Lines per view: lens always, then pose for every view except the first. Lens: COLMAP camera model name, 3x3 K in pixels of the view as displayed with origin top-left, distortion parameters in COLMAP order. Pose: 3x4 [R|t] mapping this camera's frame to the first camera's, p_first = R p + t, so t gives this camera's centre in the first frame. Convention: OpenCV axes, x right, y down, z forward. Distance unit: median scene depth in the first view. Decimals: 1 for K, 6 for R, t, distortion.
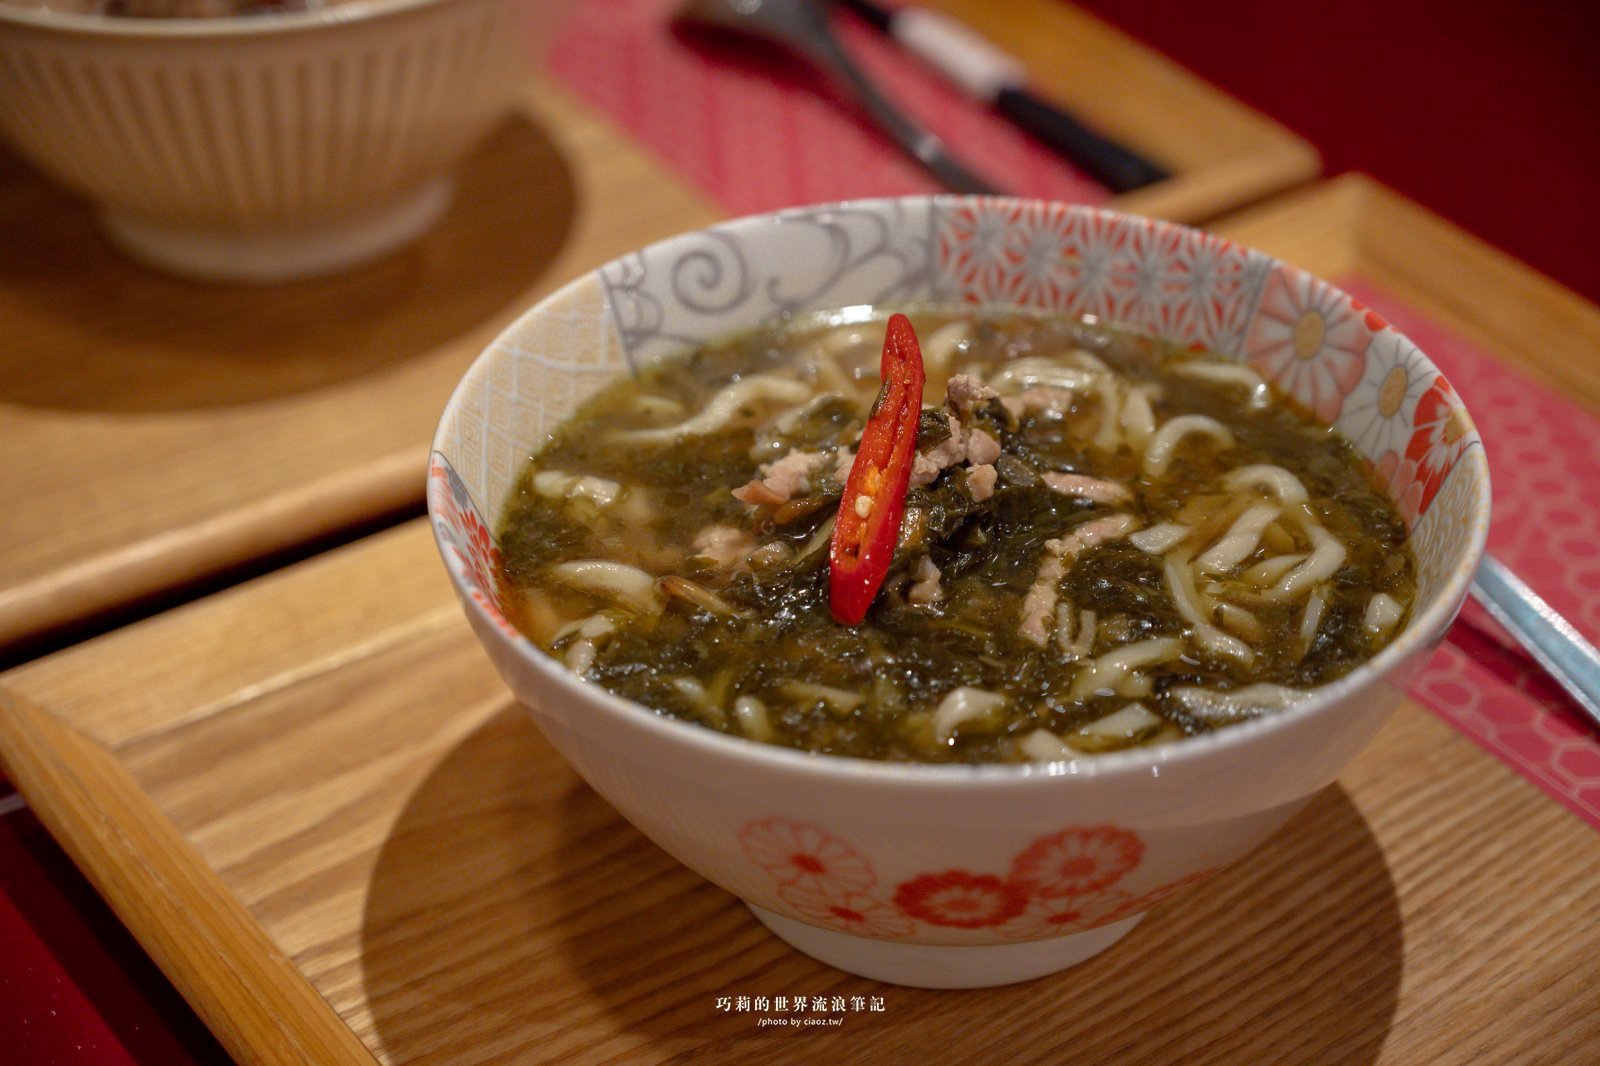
lens RADIAL K [[3251.6, 0, 800.0], [0, 3251.6, 533.0], [0, 0, 1]] dist [-0.038260, -0.187027]
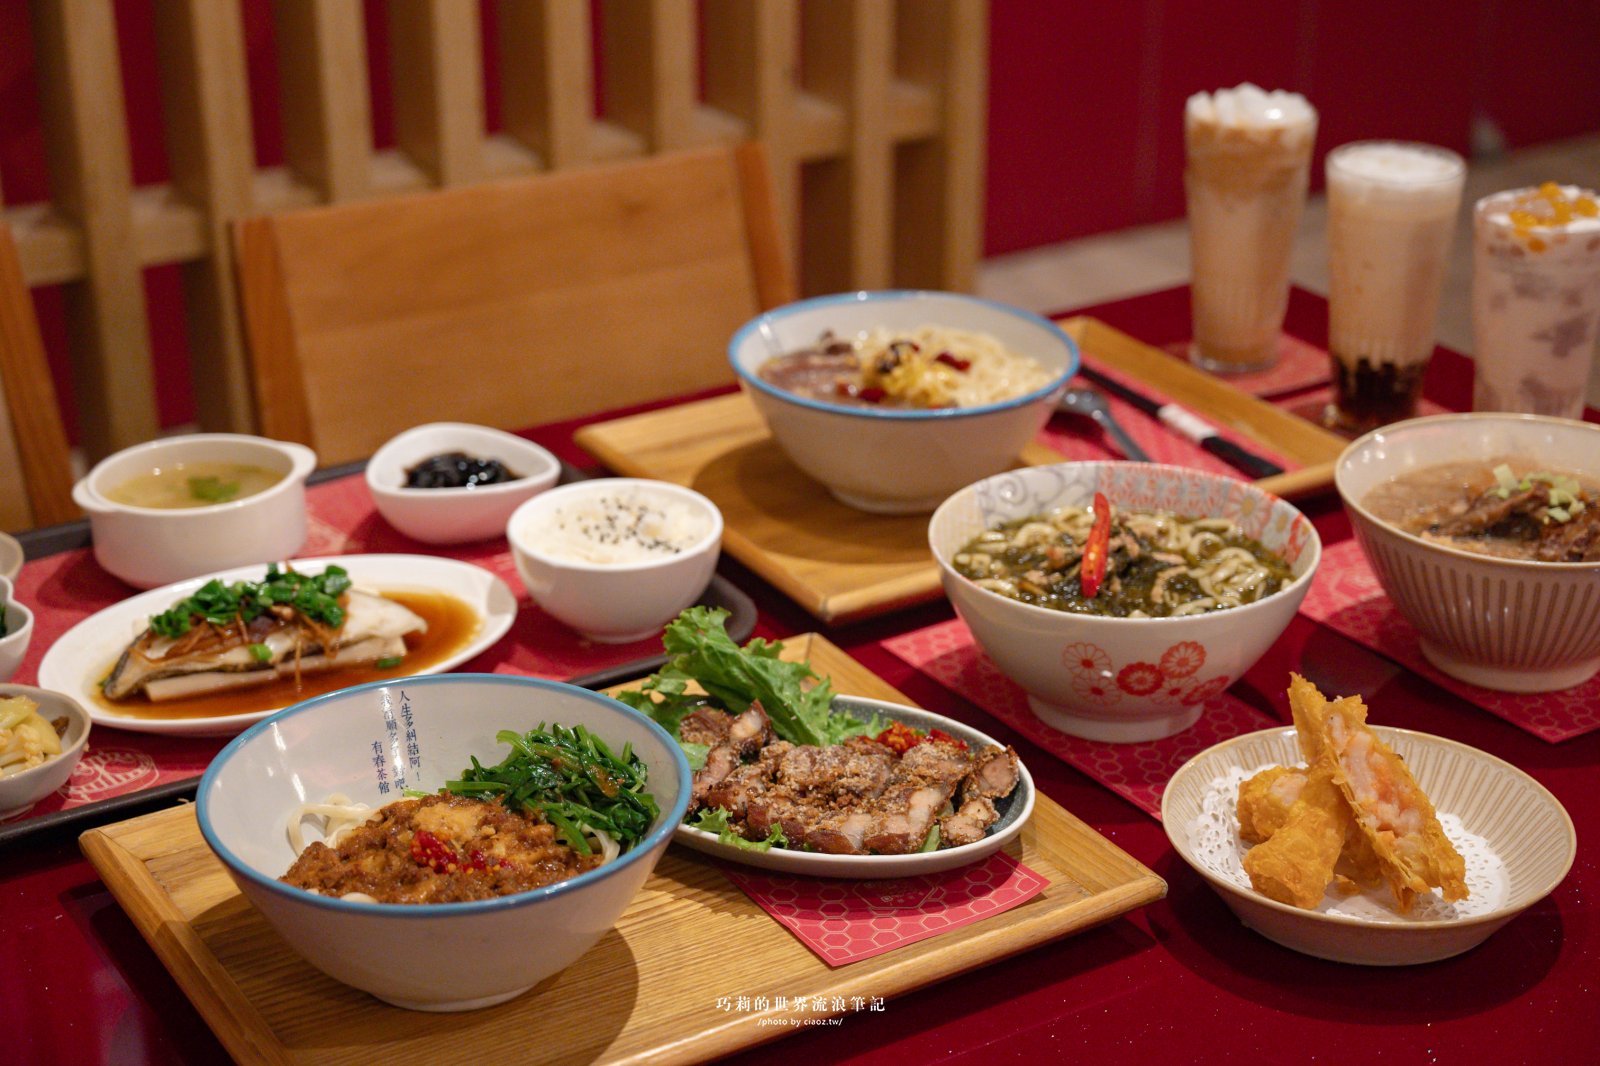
lens RADIAL K [[2576.4, 0, 800.0], [0, 2576.4, 533.0], [0, 0, 1]] dist [0.010414, 0.044386]
pose [[0.999821, -0.002487, 0.018738, -0.248771], [0.005425, 0.987359, -0.158410, 0.292782], [-0.018107, 0.158483, 0.987196, -1.065464]]
